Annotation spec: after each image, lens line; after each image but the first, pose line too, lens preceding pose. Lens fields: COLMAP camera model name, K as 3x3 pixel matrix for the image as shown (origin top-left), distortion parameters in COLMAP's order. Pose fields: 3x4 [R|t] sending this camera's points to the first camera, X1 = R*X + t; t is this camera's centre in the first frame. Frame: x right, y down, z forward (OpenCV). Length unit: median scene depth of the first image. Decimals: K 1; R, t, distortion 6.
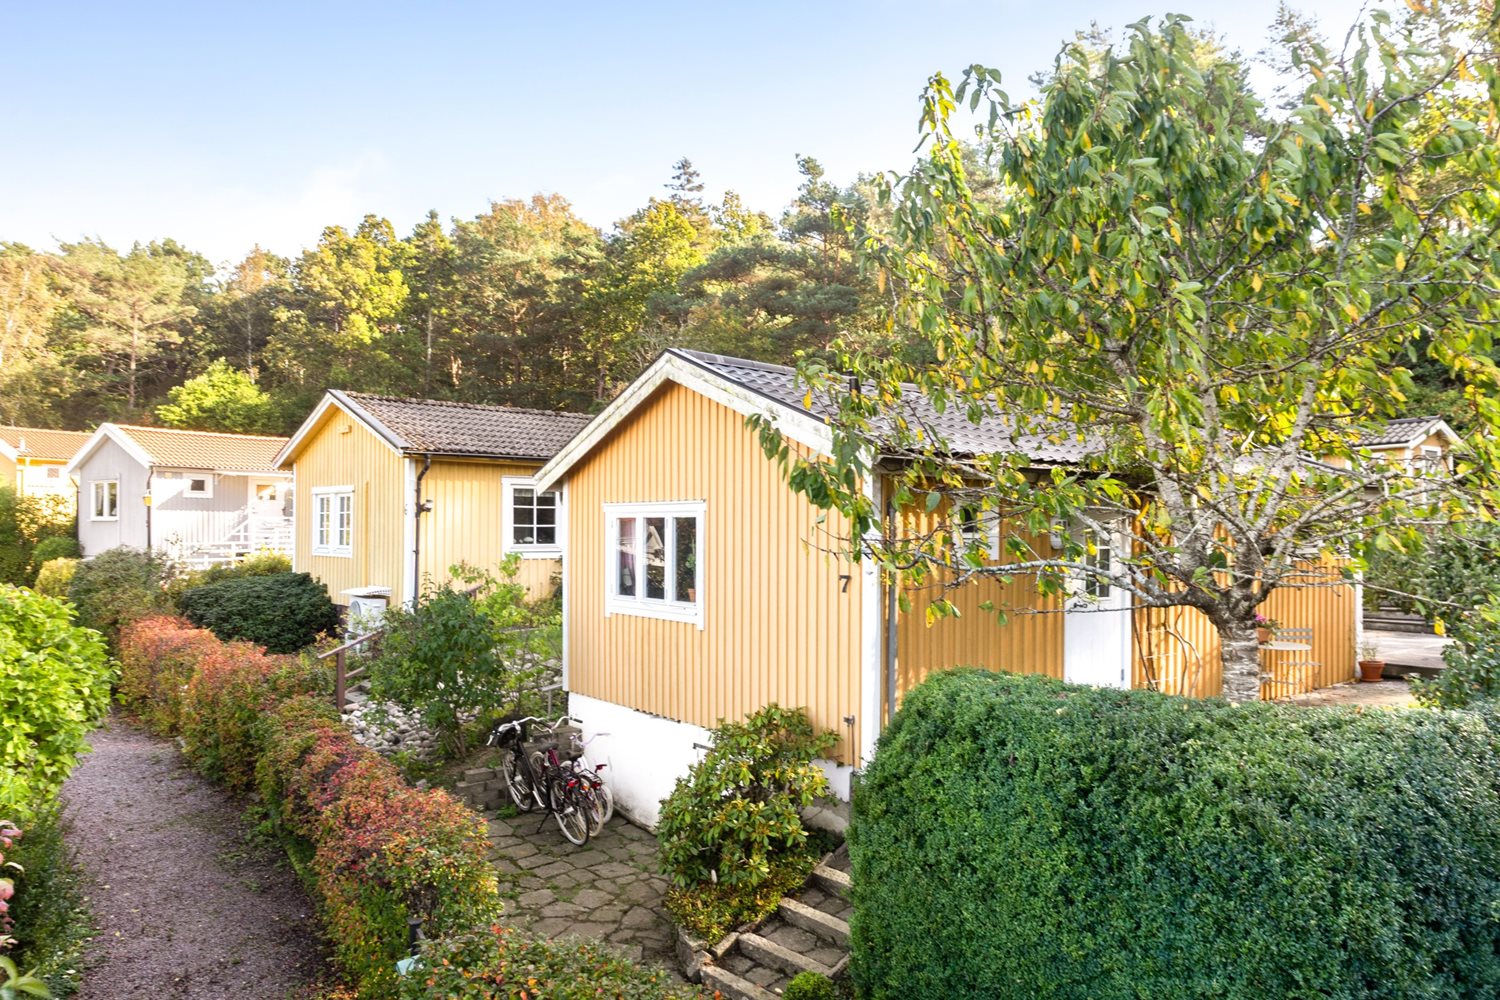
lens RADIAL K [[998.6, 0, 749.5], [0, 998.6, 490.7], [0, 0, 1]] dist [-0.001203, -0.001107]
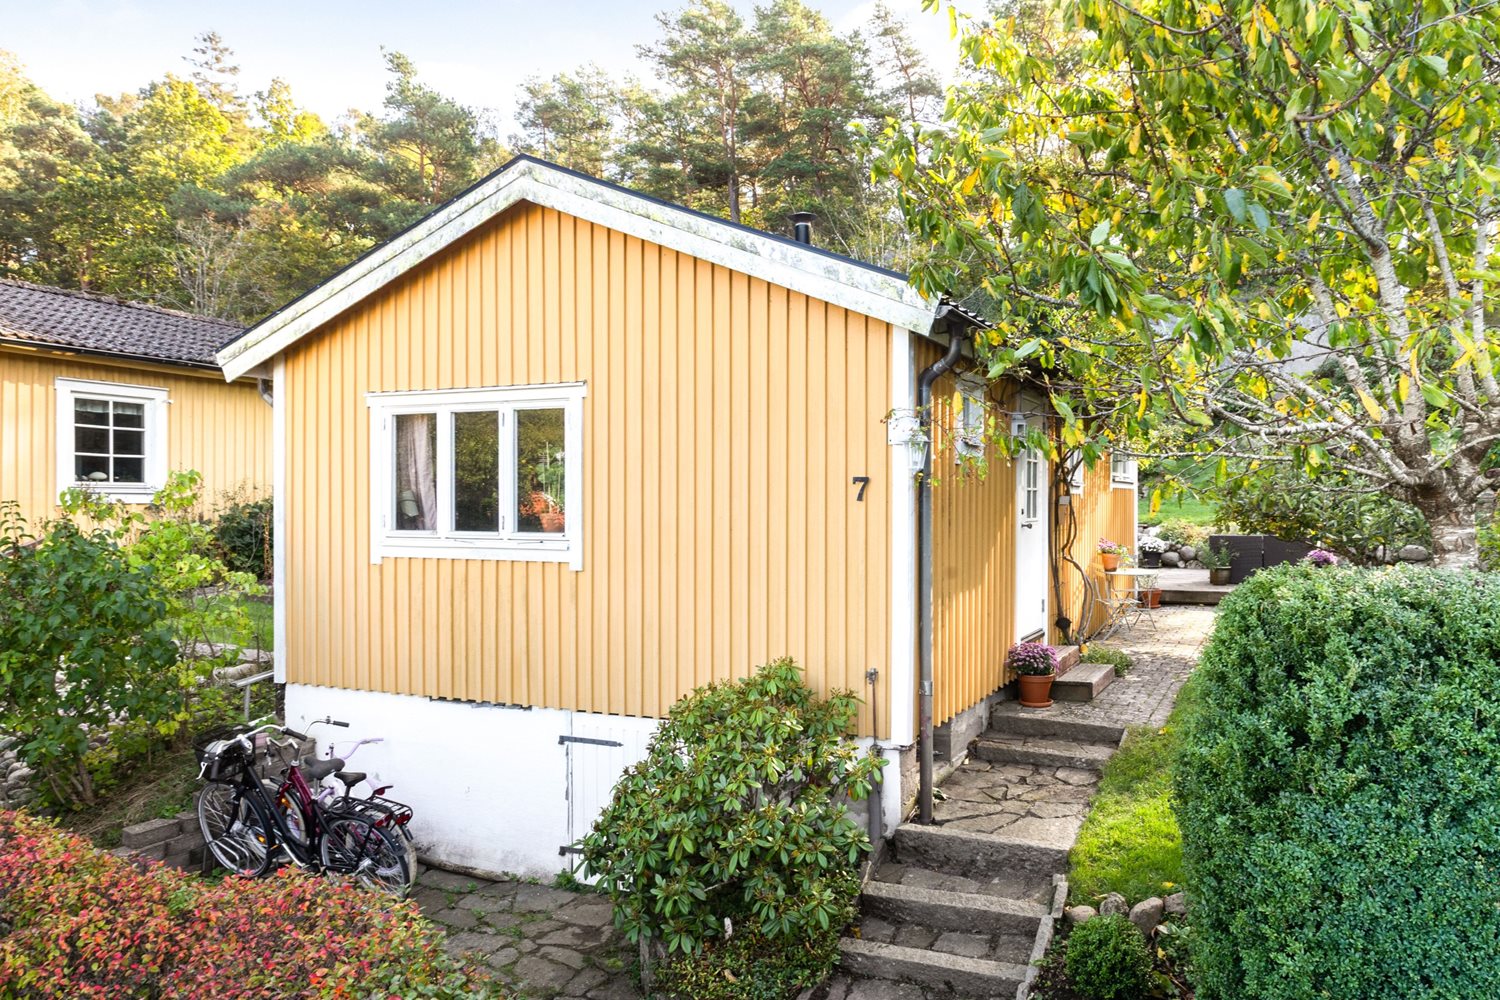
lens RADIAL K [[998.6, 0, 749.5], [0, 998.6, 490.7], [0, 0, 1]] dist [-0.001203, -0.001107]
pose [[0.876873, 0.008917, 0.480639, -0.248367], [-0.017200, 0.999770, 0.012833, 0.066557], [-0.480414, -0.019520, 0.876824, 0.309186]]
